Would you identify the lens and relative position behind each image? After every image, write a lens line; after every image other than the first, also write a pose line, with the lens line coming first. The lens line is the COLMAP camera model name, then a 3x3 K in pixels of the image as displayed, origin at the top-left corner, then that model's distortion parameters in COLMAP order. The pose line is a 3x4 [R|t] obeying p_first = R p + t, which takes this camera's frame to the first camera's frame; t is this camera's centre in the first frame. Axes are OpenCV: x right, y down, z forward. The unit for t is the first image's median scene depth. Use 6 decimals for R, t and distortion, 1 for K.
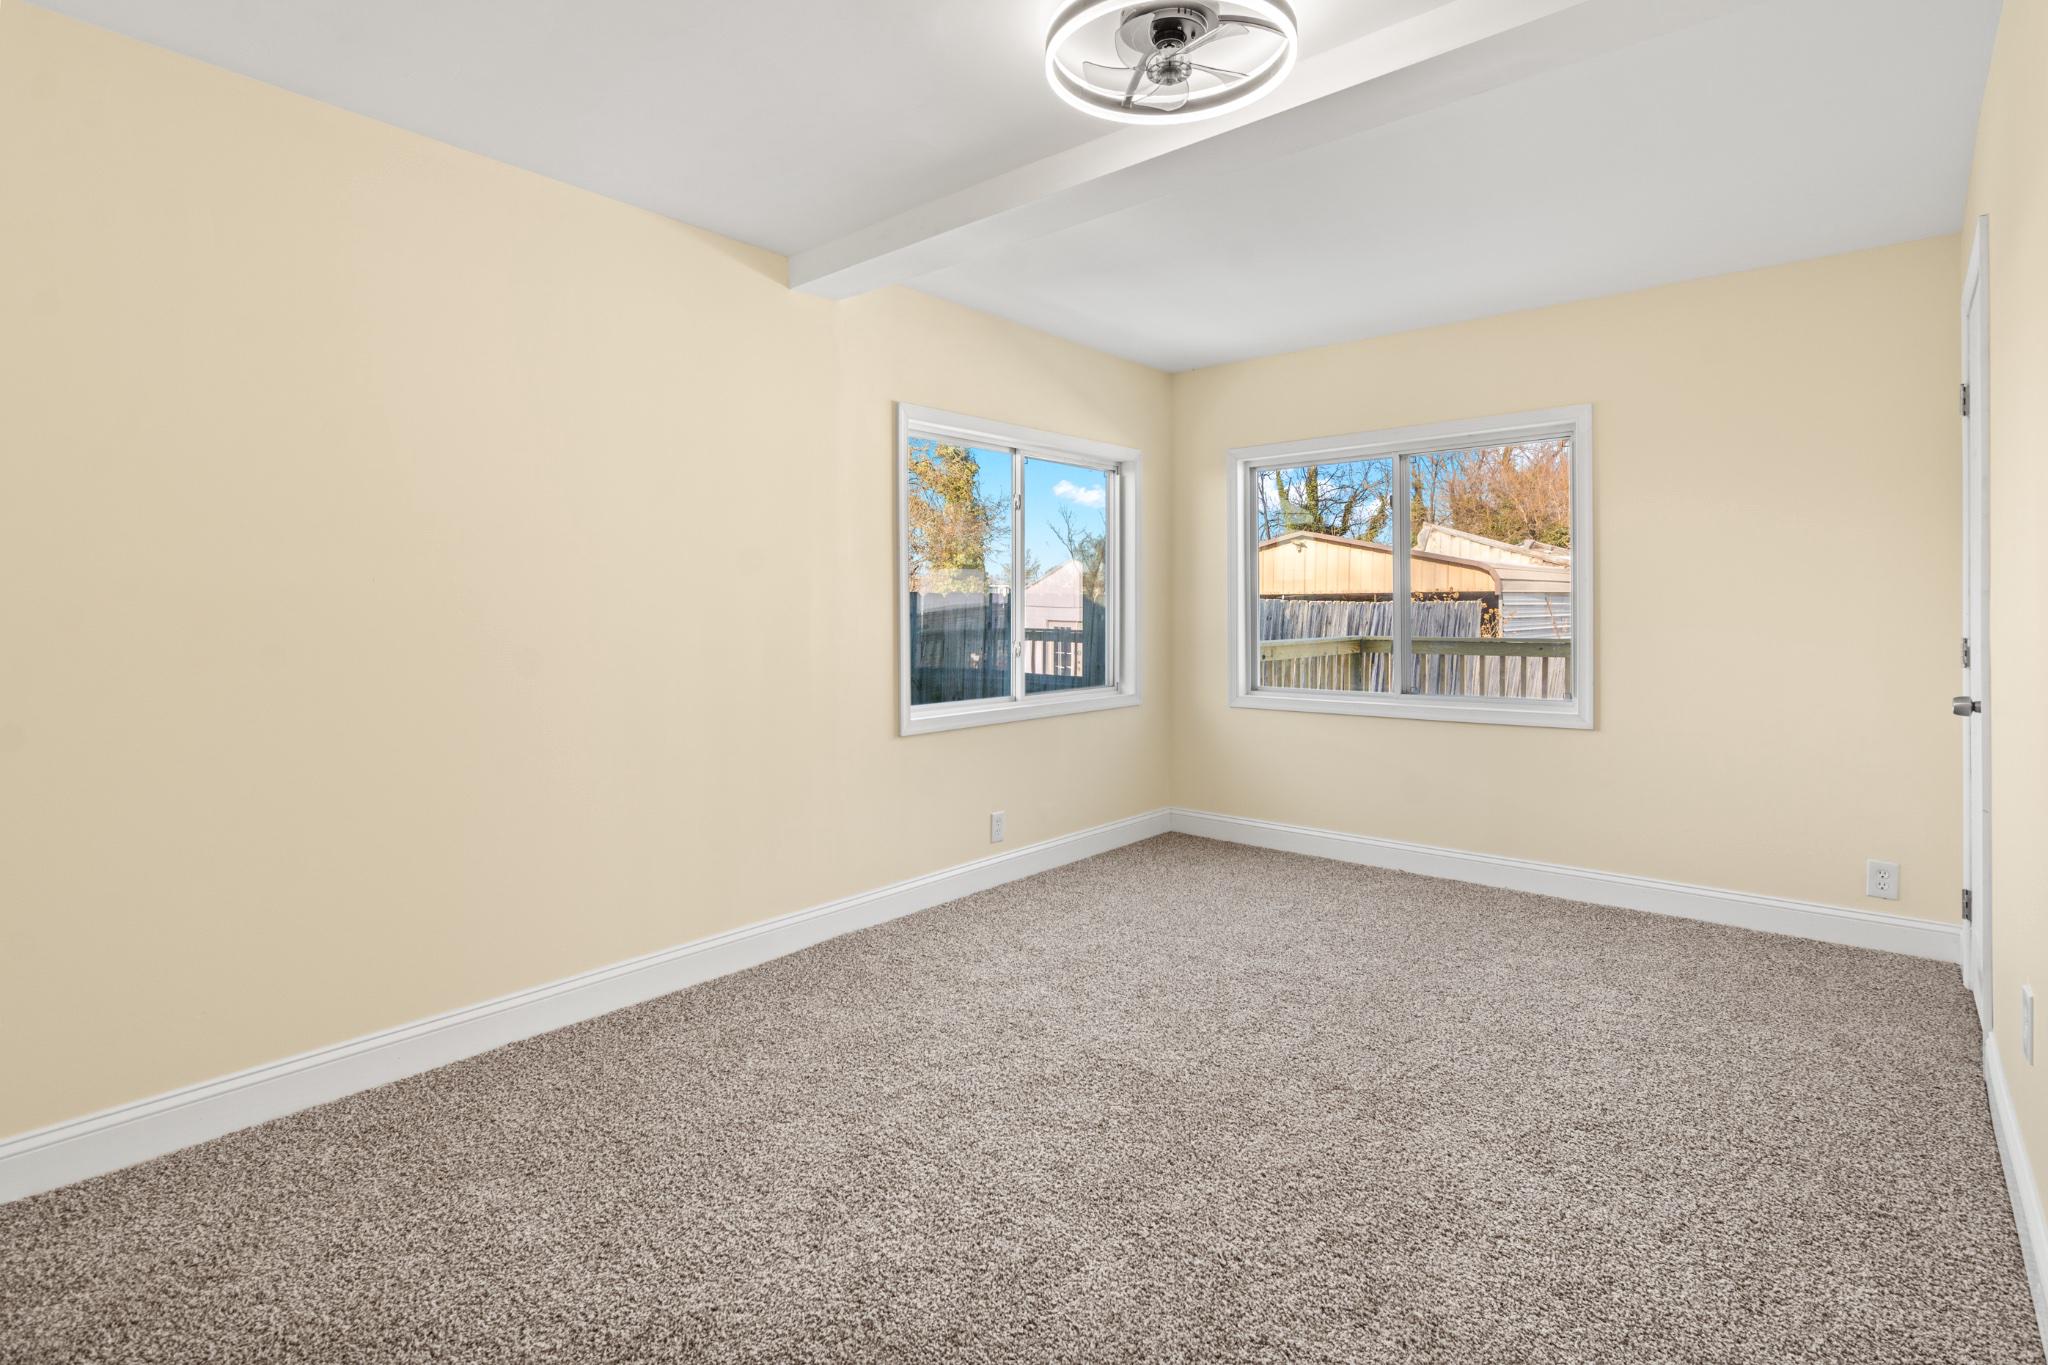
lens RADIAL K [[1003.8, 0, 1033.1], [0, 1003.8, 620.7], [0, 0, 1]] dist [-0.003299, -0.001469]
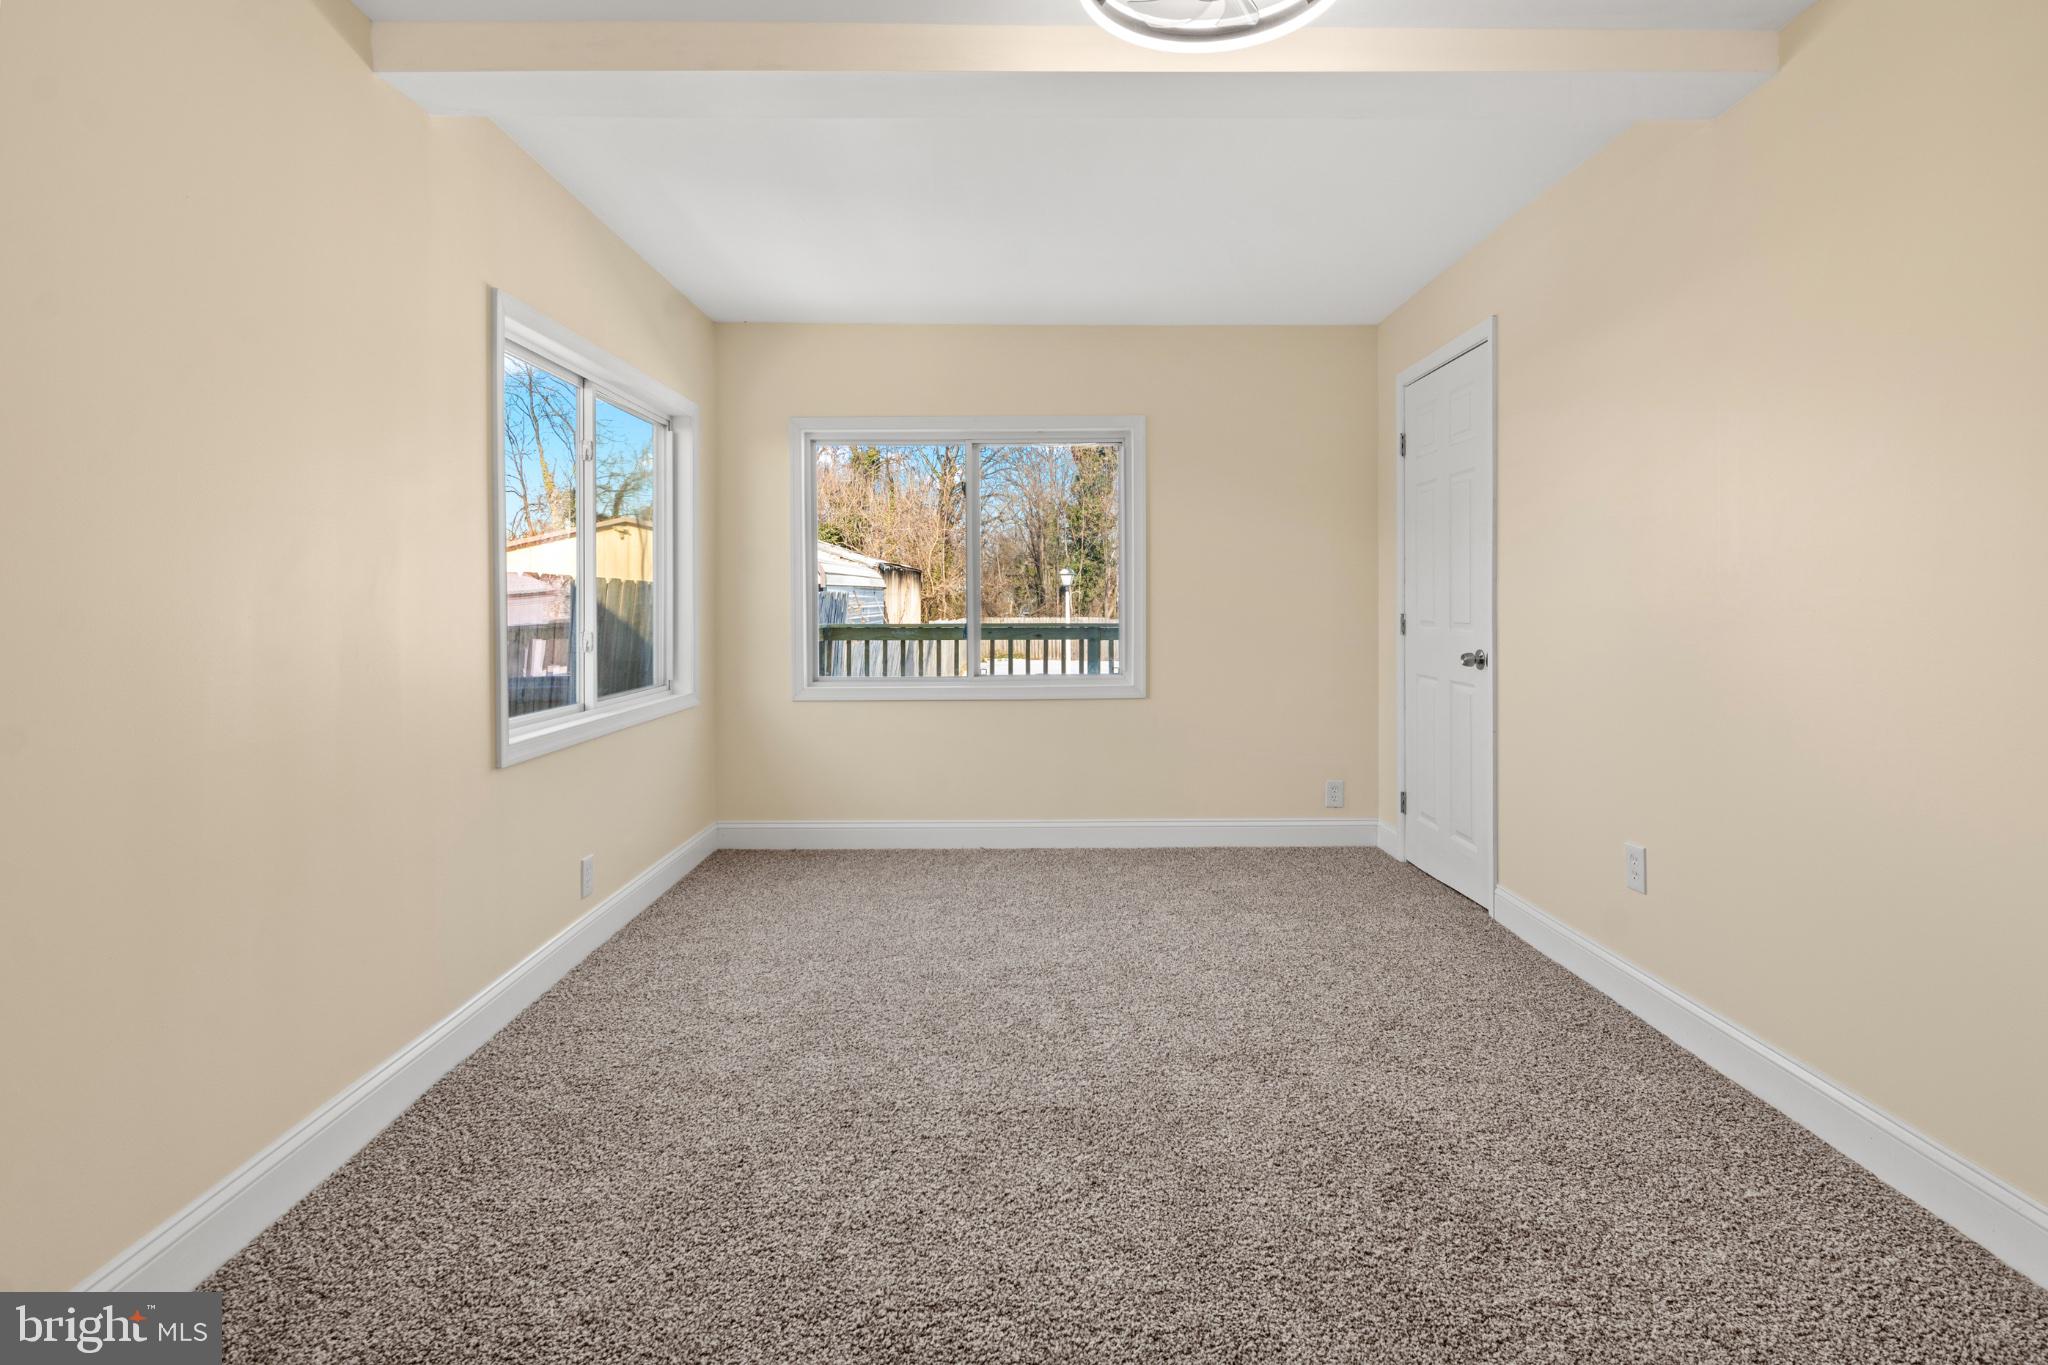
lens RADIAL K [[998.4, 0, 1025.0], [0, 998.4, 630.6], [0, 0, 1]] dist [-0.000308, -0.002149]
pose [[0.746716, -0.018783, 0.664878, -0.379050], [0.005365, 0.999739, 0.022216, 0.004965], [-0.665122, -0.013022, 0.746621, 0.282012]]
